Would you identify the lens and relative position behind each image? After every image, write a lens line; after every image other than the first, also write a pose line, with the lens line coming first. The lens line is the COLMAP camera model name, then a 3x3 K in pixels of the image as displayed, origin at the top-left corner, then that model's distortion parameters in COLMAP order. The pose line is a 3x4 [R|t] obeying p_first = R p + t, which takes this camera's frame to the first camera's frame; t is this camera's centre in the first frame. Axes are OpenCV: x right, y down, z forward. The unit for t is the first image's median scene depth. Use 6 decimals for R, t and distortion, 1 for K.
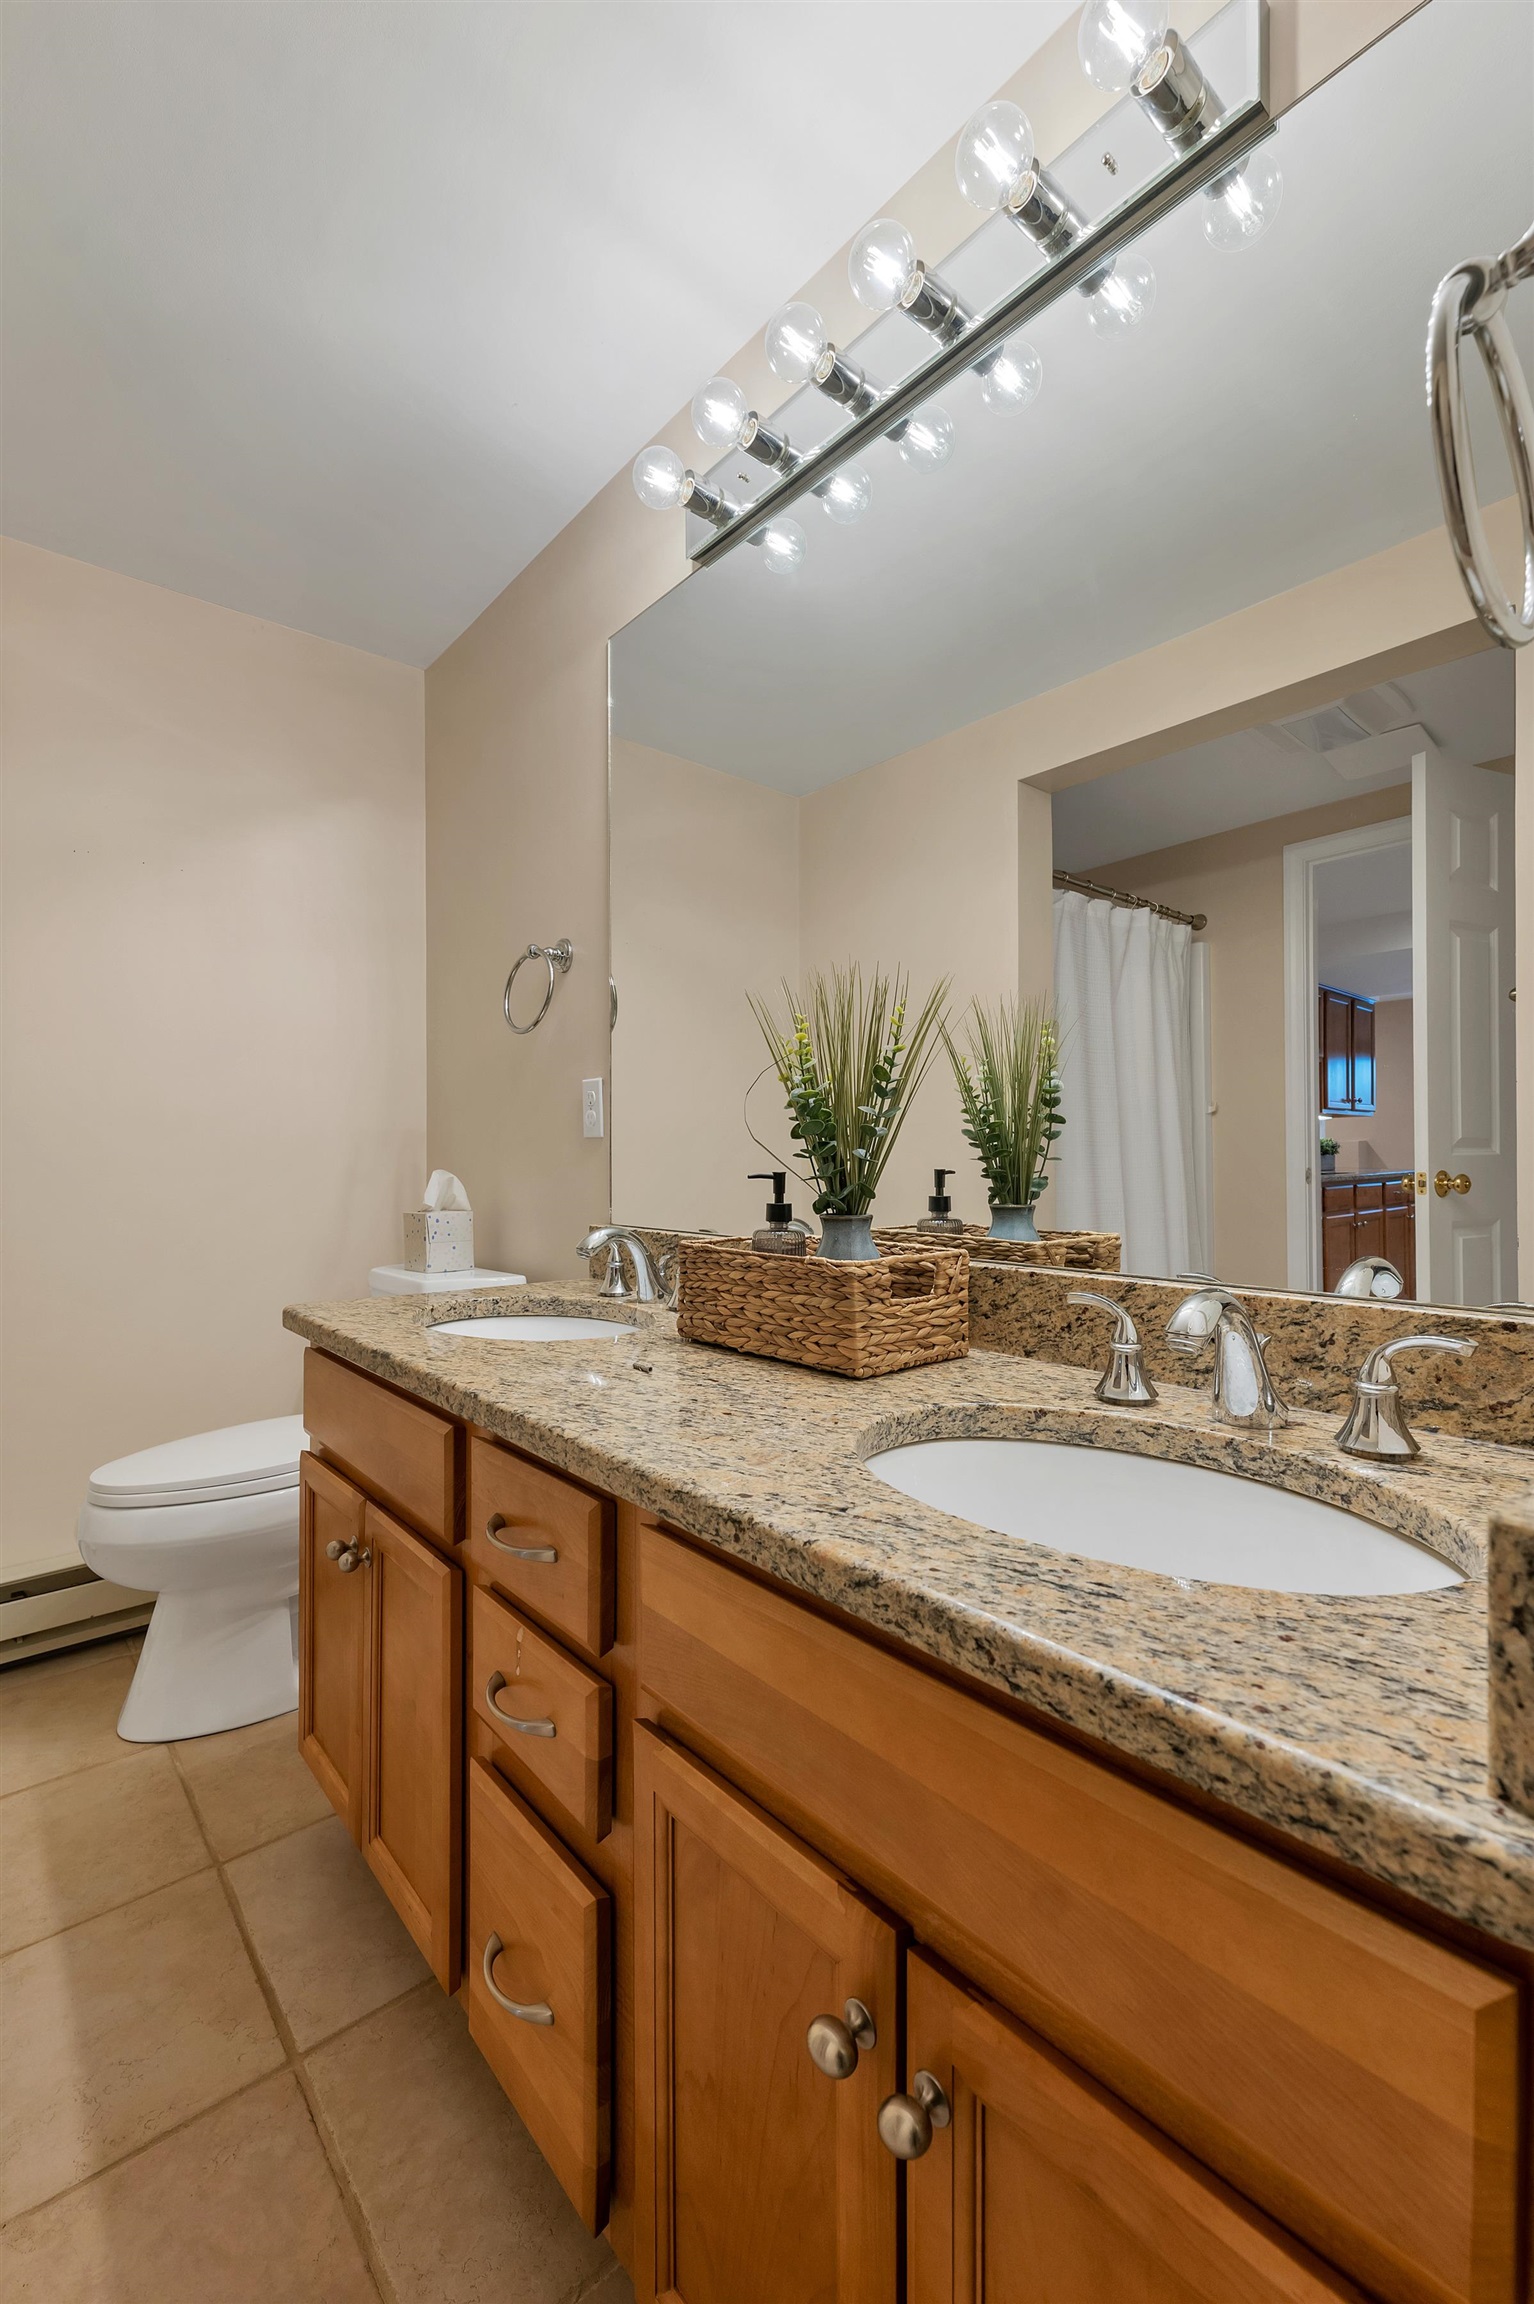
lens RADIAL K [[972.3, 0, 775.8], [0, 972.3, 1160.1], [0, 0, 1]] dist [0.010061, -0.000692]
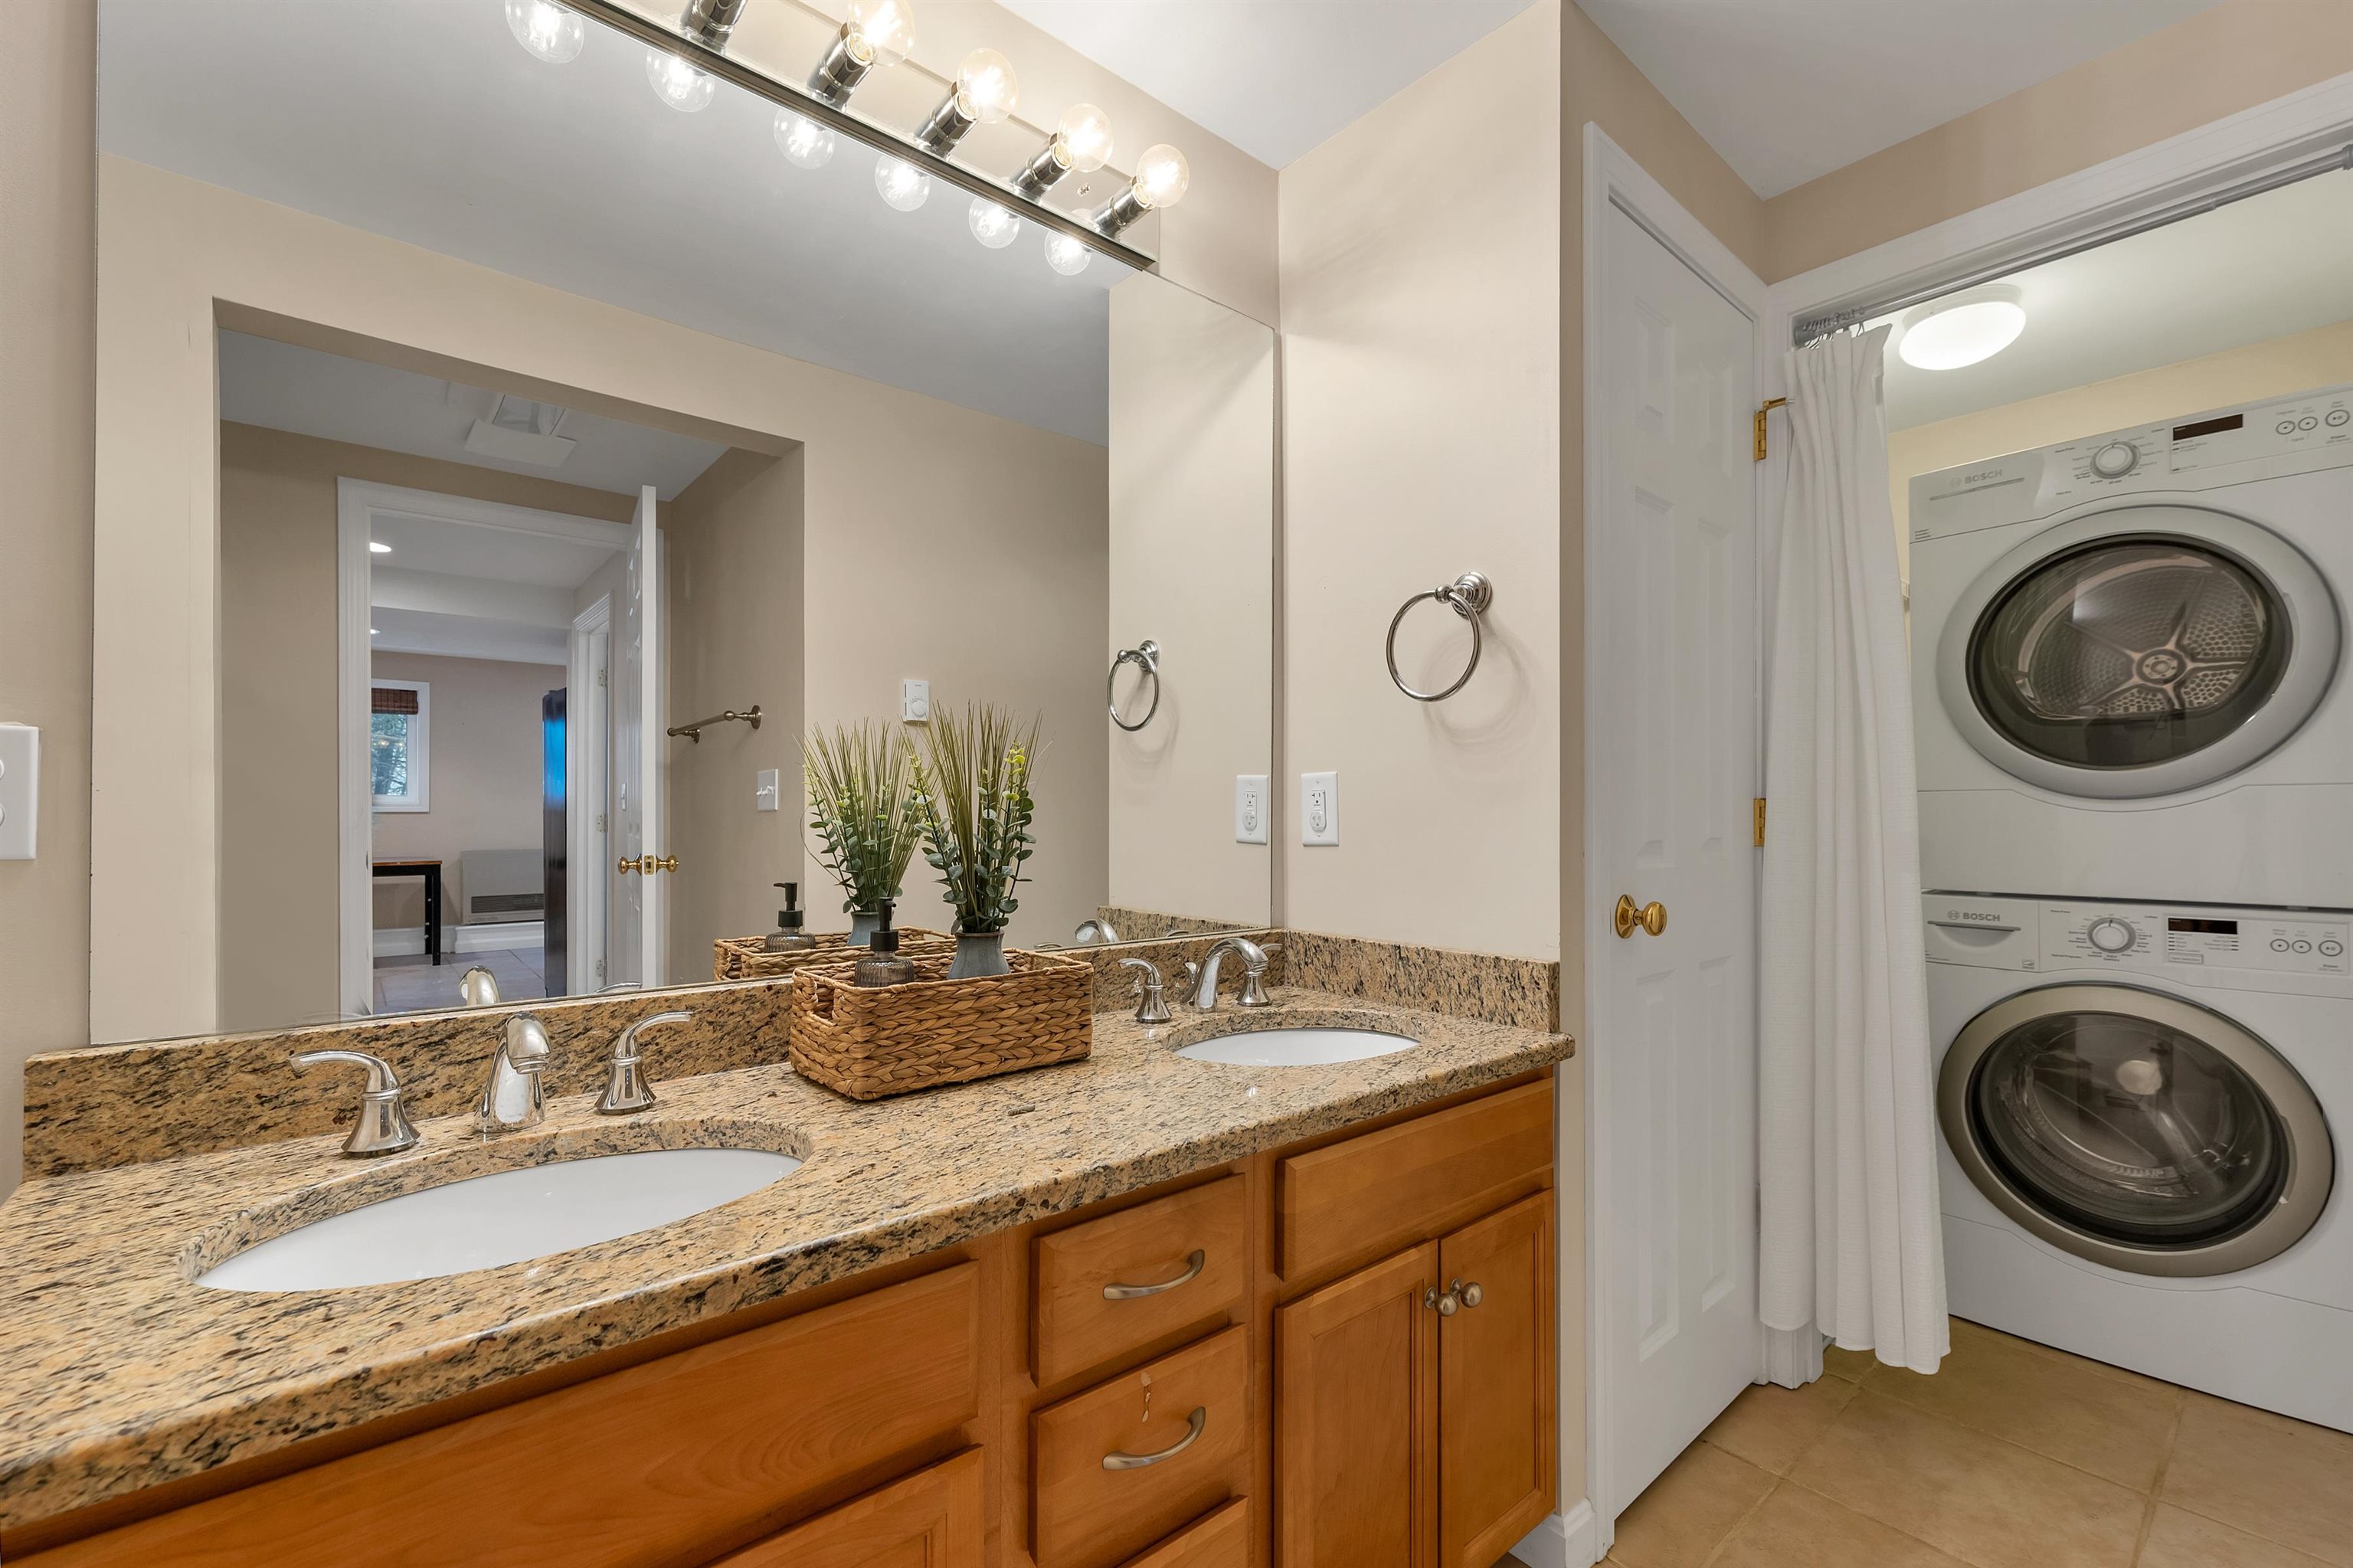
lens RADIAL K [[993.0, 0, 1180.1], [0, 993.0, 803.8], [0, 0, 1]] dist [0.010061, -0.000692]
pose [[0.007404, 0.010860, 0.999914, -1.233054], [-0.001021, 0.999941, -0.010853, -0.088168], [-0.999972, -0.000941, 0.007414, 0.913803]]
